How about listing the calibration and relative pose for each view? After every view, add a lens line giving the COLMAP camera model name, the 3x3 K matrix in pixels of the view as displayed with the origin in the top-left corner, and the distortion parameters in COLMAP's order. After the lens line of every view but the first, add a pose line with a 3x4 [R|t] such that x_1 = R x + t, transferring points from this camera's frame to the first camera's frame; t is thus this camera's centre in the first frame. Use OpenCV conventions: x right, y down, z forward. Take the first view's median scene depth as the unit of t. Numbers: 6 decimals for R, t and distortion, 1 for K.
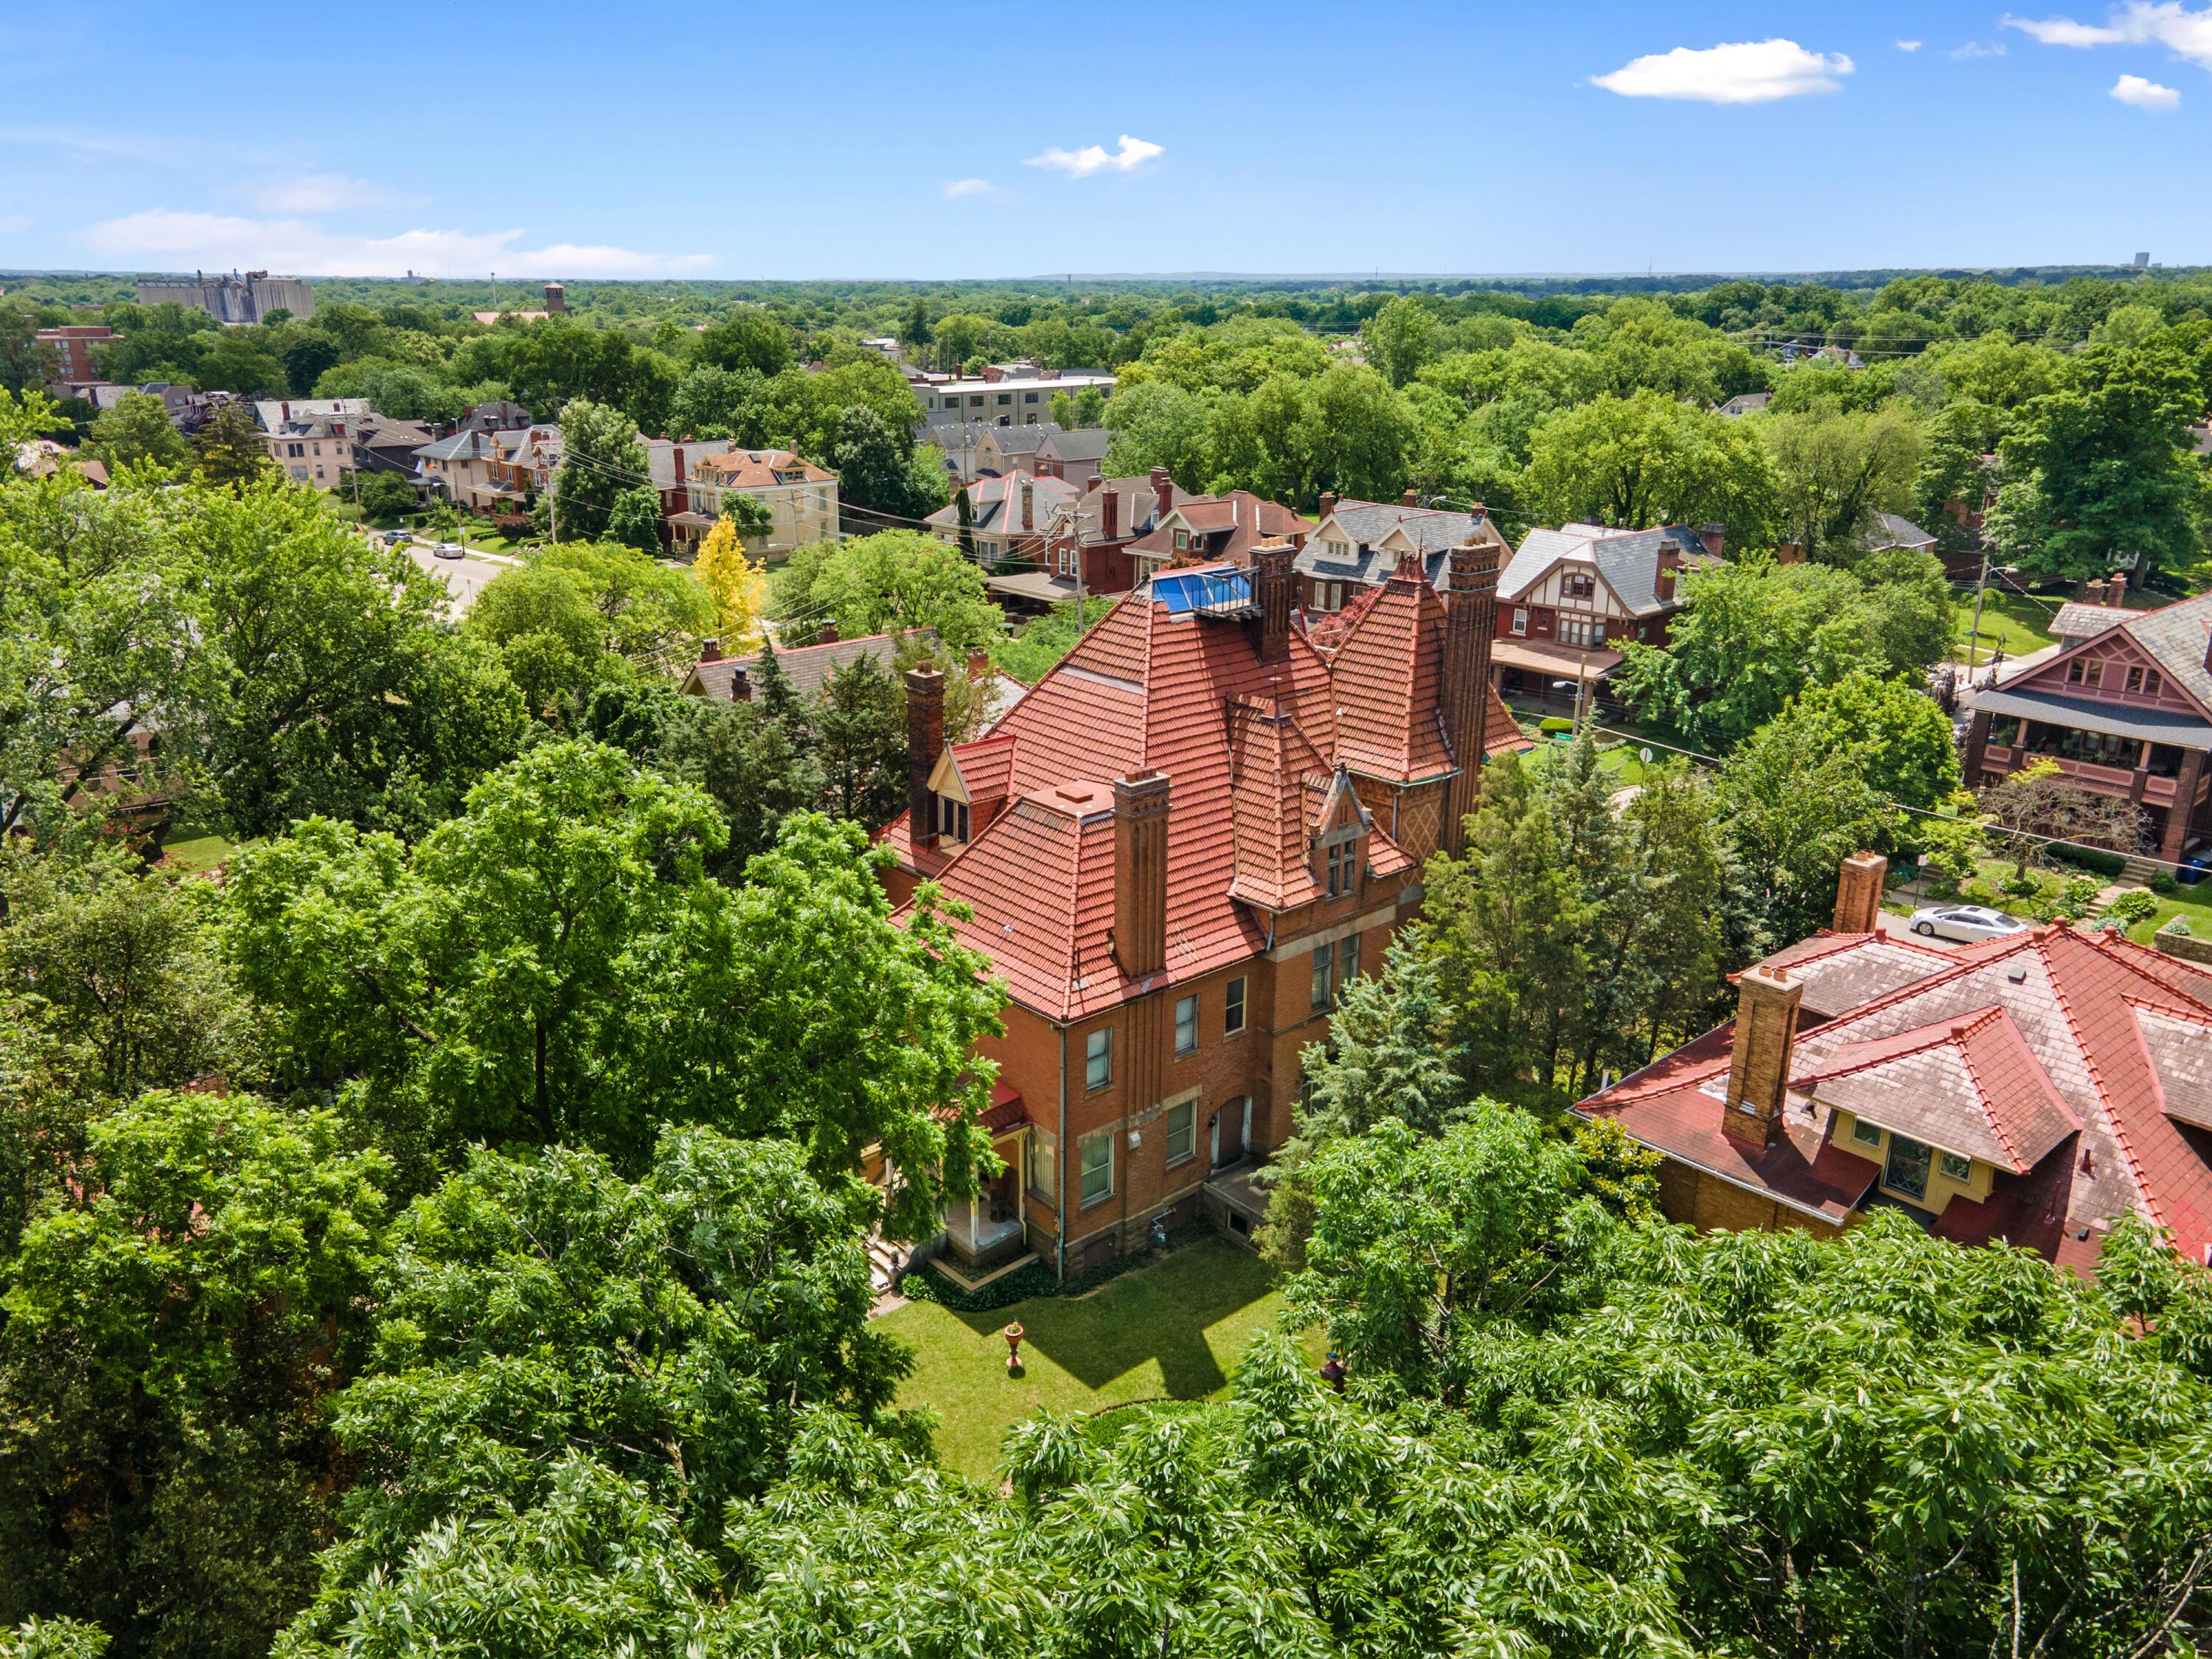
lens RADIAL K [[1688.5, 0, 1105.5], [0, 1688.5, 794.2], [0, 0, 1]] dist [0.098887, 0.001384]
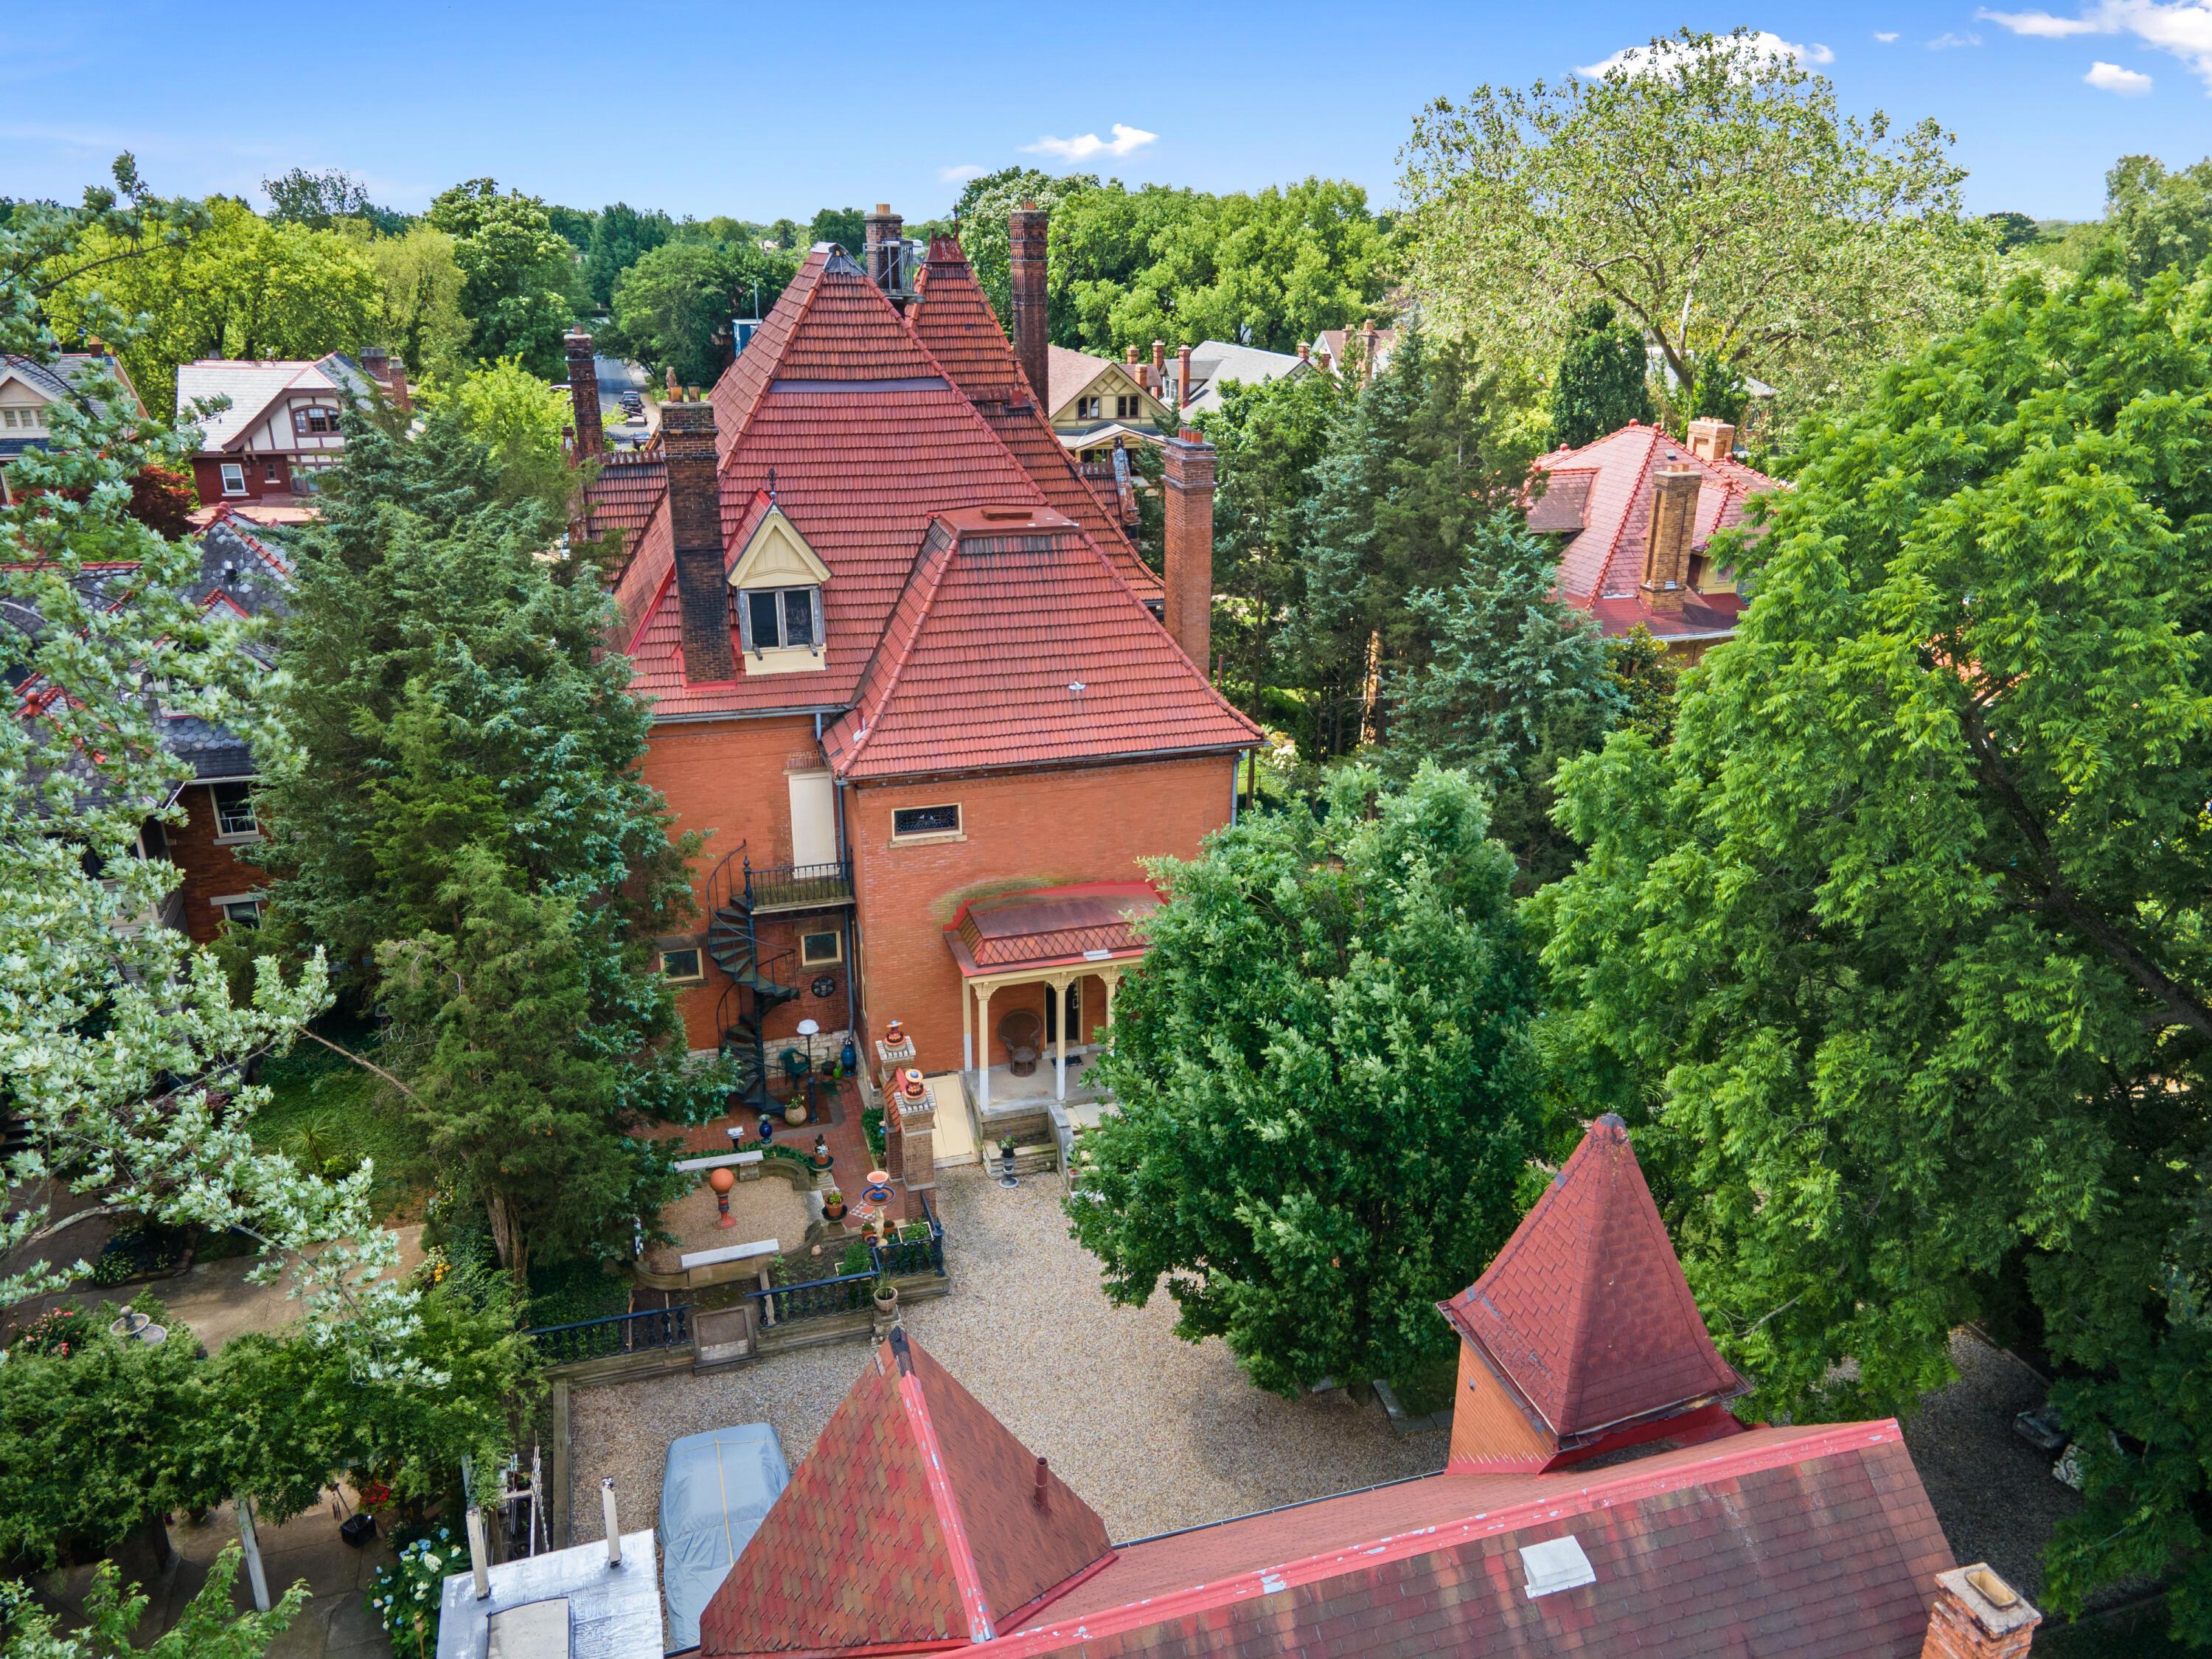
lens RADIAL K [[1610.3, 0, 1106.0], [0, 1610.3, 829.5], [0, 0, 1]] dist [0.022491, 0.055662]
pose [[0.419010, -0.320984, 0.849353, -0.657828], [0.266943, 0.937638, 0.222658, -0.015599], [-0.867855, 0.133433, 0.478564, 0.634331]]
